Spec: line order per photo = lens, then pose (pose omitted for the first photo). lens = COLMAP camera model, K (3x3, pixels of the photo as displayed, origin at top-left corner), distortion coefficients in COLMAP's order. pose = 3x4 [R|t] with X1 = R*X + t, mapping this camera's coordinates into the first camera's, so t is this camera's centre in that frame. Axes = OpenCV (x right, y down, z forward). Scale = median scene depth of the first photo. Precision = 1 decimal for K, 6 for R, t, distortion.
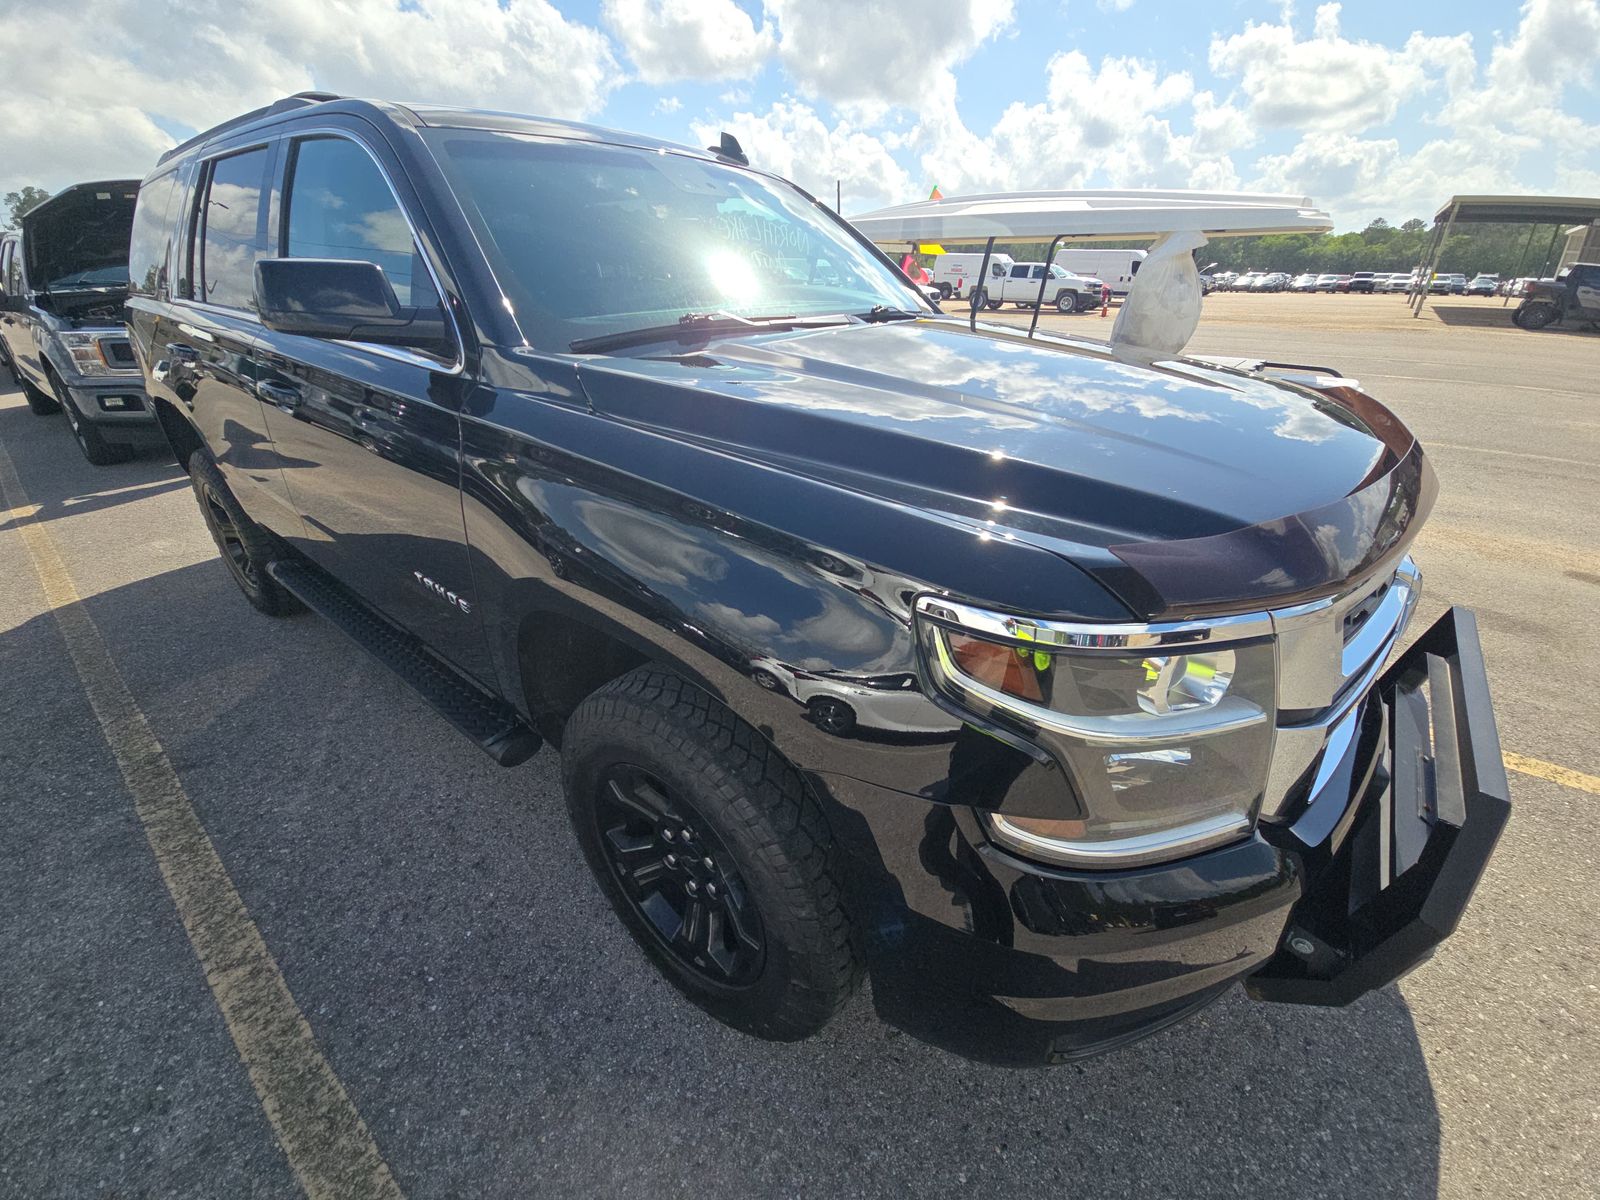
lens RADIAL K [[644.6, 0, 803.9], [0, 644.6, 592.8], [0, 0, 1]] dist [0.002776, -0.000545]
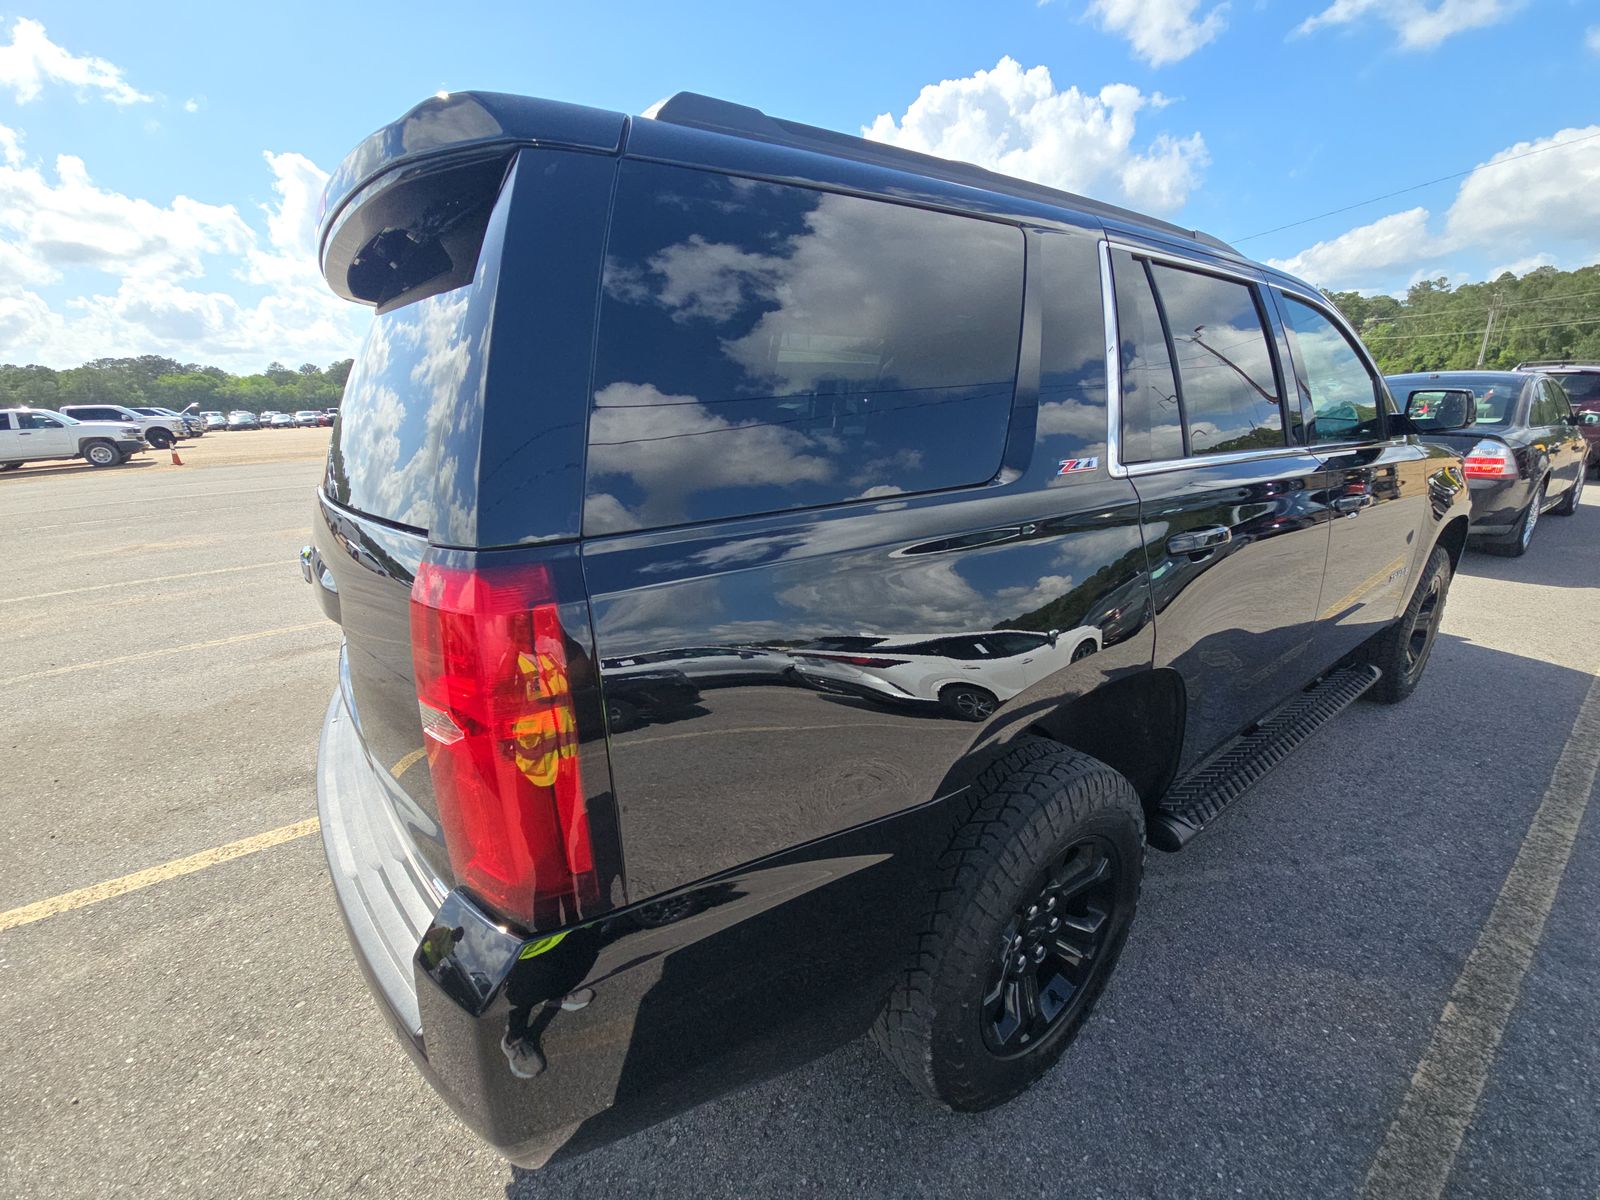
lens RADIAL K [[644.6, 0, 801.1], [0, 644.6, 601.8], [0, 0, 1]] dist [0.002776, -0.000545]
pose [[0.261482, -0.294193, 0.919281, -2.051766], [0.445267, 0.881785, 0.155541, -0.781999], [-0.856367, 0.368654, 0.361566, 1.385272]]
